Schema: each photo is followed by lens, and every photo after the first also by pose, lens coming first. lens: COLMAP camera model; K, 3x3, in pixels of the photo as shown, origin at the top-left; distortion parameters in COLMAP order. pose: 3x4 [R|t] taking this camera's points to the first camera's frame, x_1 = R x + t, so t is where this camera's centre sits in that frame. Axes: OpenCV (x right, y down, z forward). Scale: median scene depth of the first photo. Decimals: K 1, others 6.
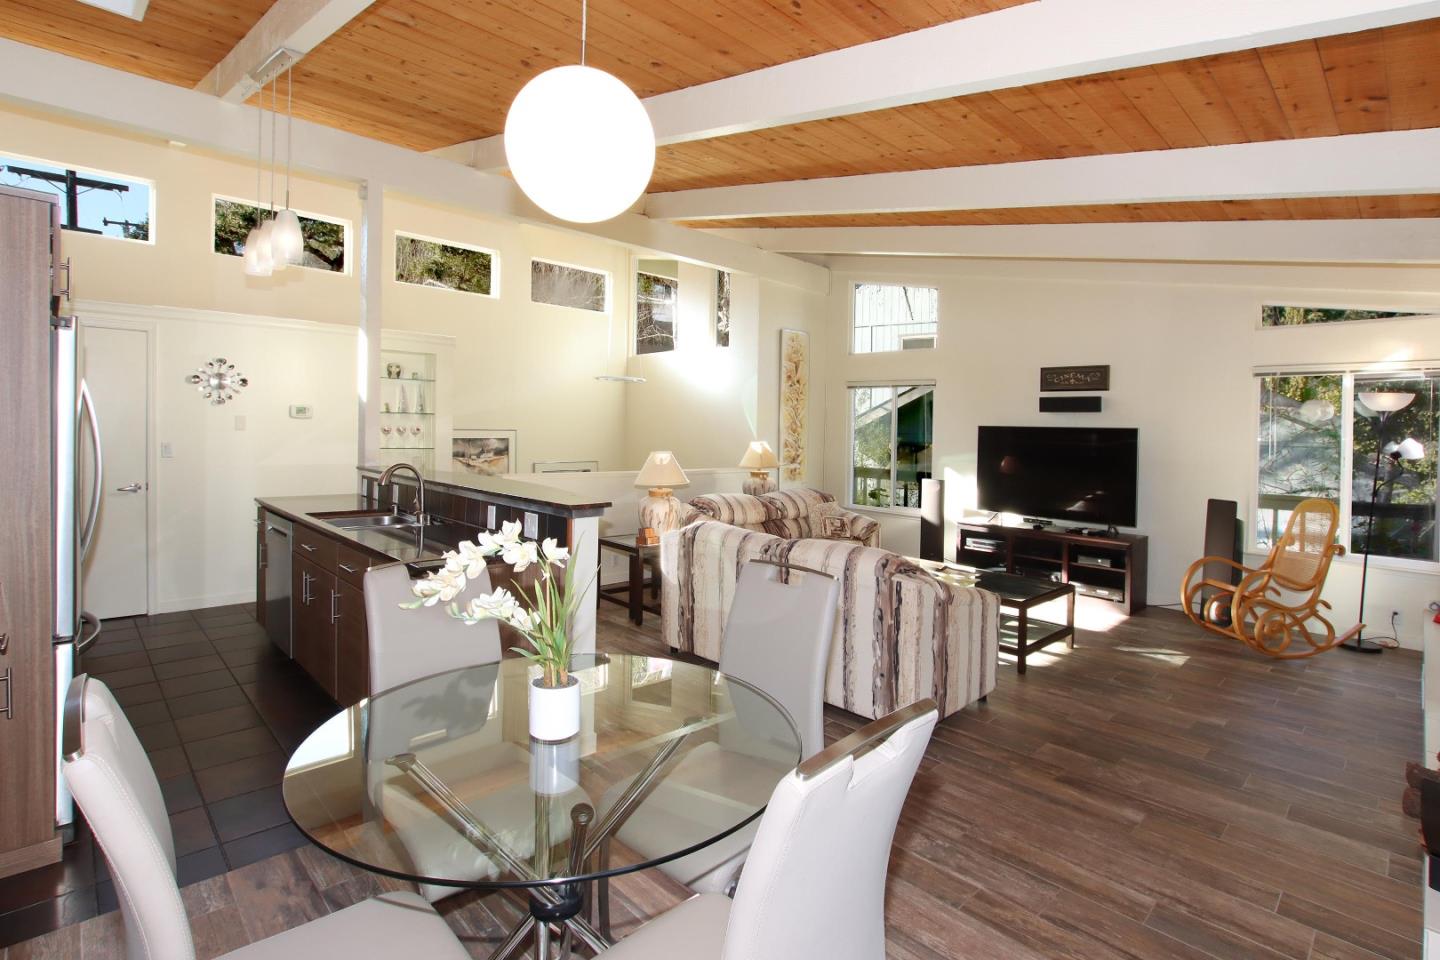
lens RADIAL K [[690.0, 0, 712.7], [0, 690.0, 432.9], [0, 0, 1]] dist [-0.031223, 0.002511]
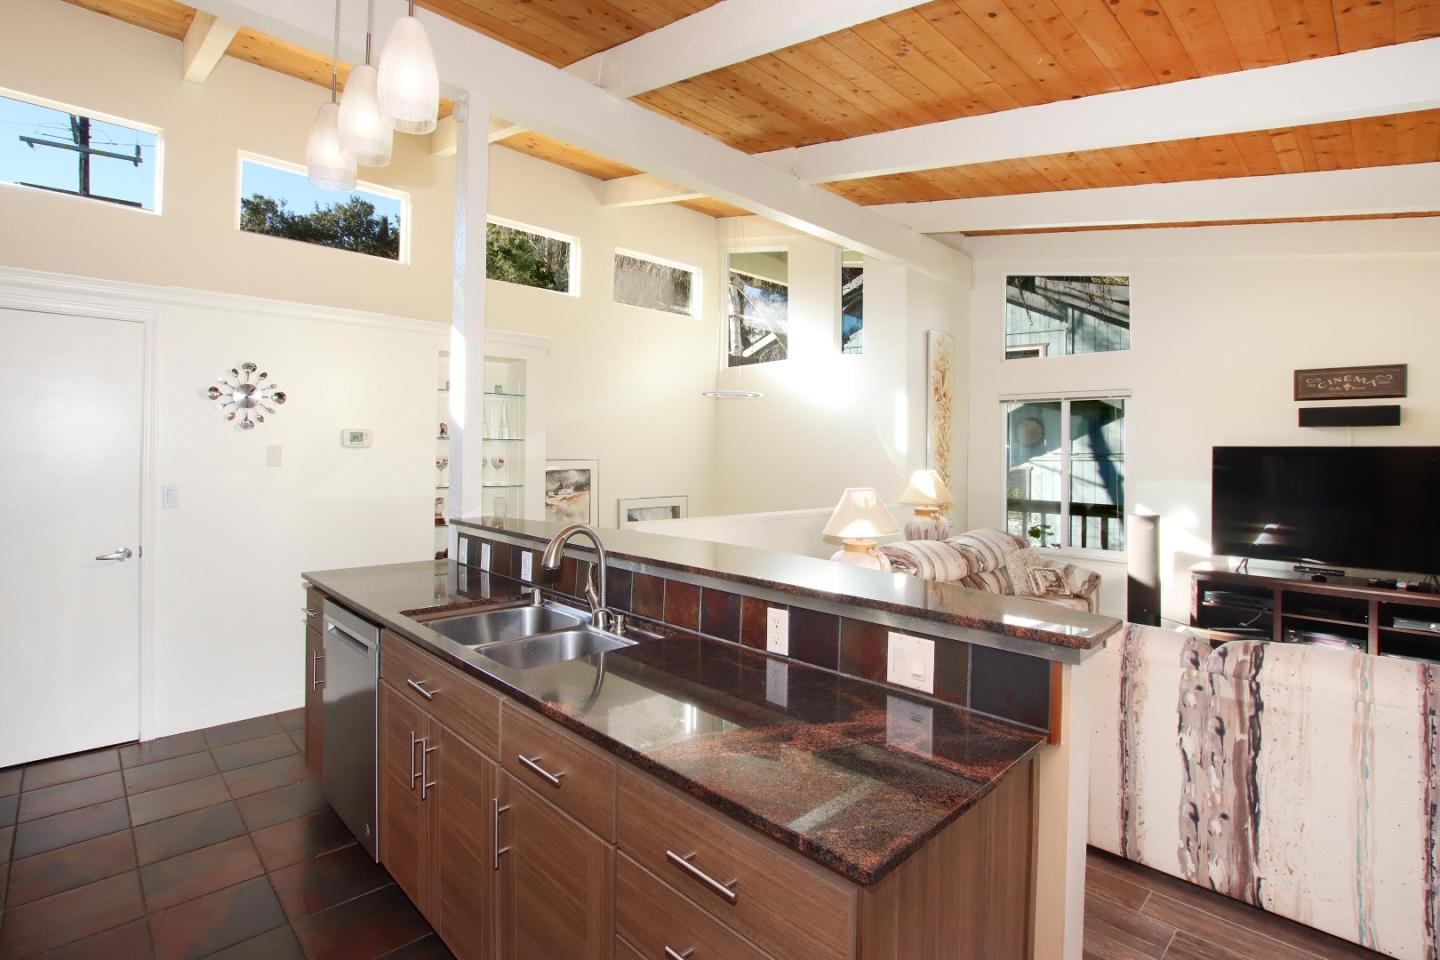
lens RADIAL K [[690.0, 0, 711.0], [0, 690.0, 433.7], [0, 0, 1]] dist [-0.031223, 0.002511]
pose [[0.999799, -0.014346, -0.014022, -0.196328], [0.013840, 0.999273, -0.035536, -0.005387], [0.014522, 0.035335, 0.999270, 0.254024]]
